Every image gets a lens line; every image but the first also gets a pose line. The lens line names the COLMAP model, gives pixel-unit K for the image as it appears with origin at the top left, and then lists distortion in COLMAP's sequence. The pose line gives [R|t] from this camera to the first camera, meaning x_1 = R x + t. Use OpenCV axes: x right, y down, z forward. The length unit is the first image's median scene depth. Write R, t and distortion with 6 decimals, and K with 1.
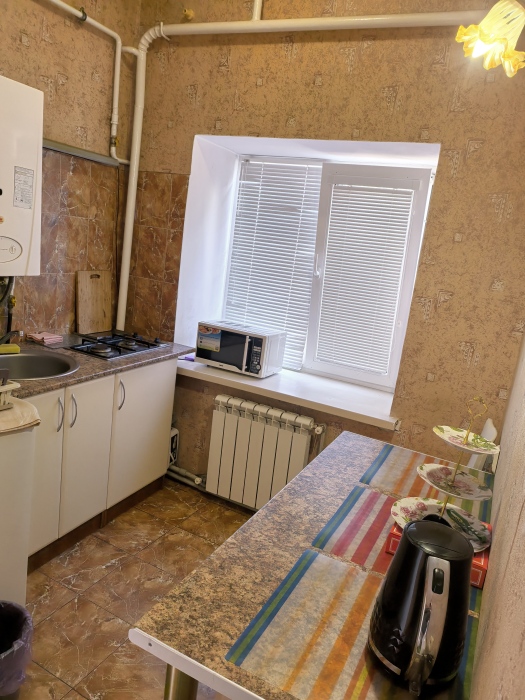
lens RADIAL K [[501.7, 0, 269.2], [0, 501.7, 349.9], [0, 0, 1]] dist [0.010908, 0.001748]
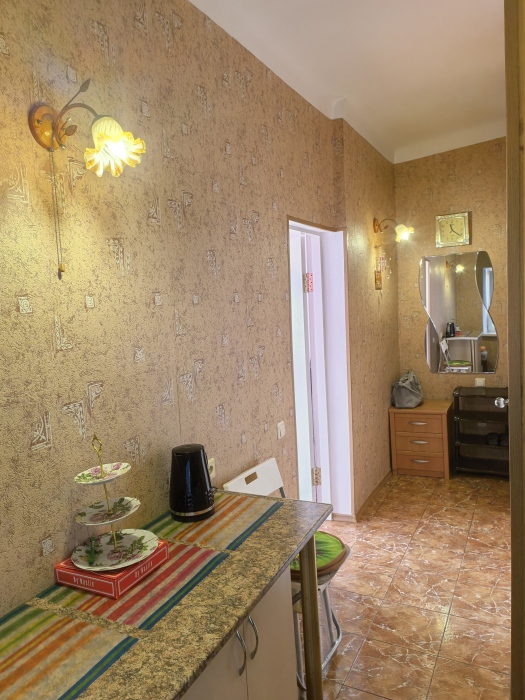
lens RADIAL K [[504.6, 0, 264.0], [0, 504.6, 348.5], [0, 0, 1]] dist [-0.000651, -0.000738]
pose [[-0.997409, -0.071635, -0.006616, 0.023854], [-0.070245, 0.949937, 0.304442, -0.259552], [-0.015524, 0.304118, -0.952508, 1.094400]]
